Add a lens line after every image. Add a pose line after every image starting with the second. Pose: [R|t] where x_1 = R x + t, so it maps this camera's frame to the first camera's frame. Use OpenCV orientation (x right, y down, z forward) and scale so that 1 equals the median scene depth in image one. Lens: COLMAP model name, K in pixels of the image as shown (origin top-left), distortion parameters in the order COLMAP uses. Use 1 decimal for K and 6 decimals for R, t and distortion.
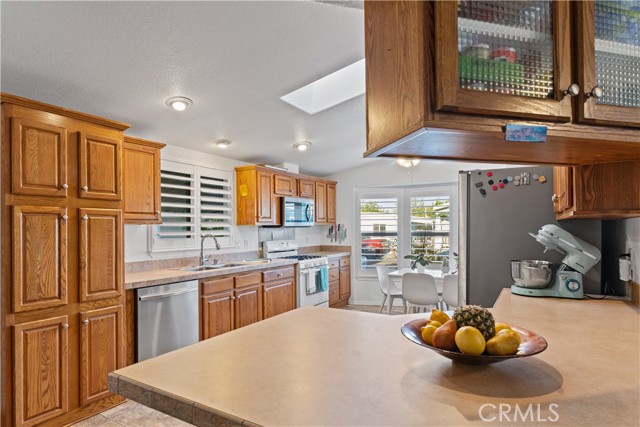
lens RADIAL K [[349.2, 0, 320.9], [0, 349.2, 228.5], [0, 0, 1]] dist [0.001699, 0.000416]
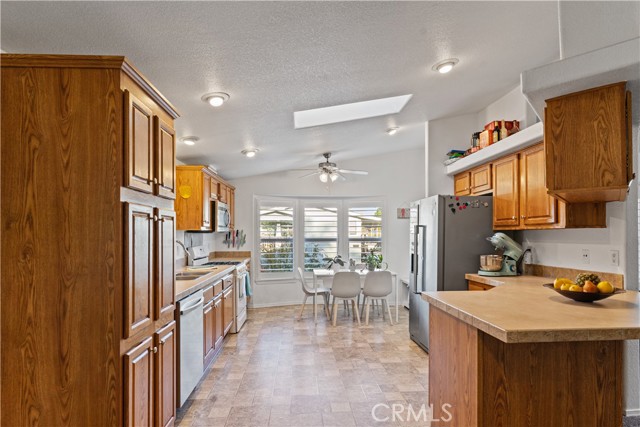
lens RADIAL K [[349.2, 0, 320.9], [0, 349.2, 228.5], [0, 0, 1]] dist [0.001699, 0.000416]
pose [[0.821917, 0.015110, 0.569406, -0.514625], [-0.004858, 0.999798, -0.019518, 0.002824], [-0.569586, 0.013276, 0.821825, 0.060768]]
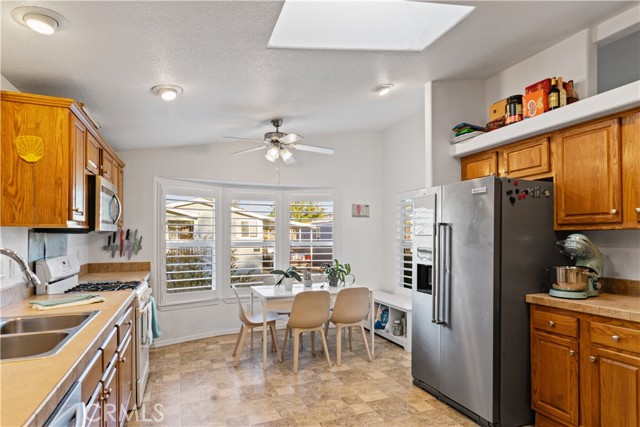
lens RADIAL K [[354.5, 0, 321.2], [0, 354.5, 232.1], [0, 0, 1]] dist [-0.000316, 0.000654]
pose [[0.608042, 0.017937, 0.793702, -0.404632], [-0.005270, 0.999814, -0.018558, 0.004800], [-0.793887, 0.007101, 0.608023, 0.498107]]
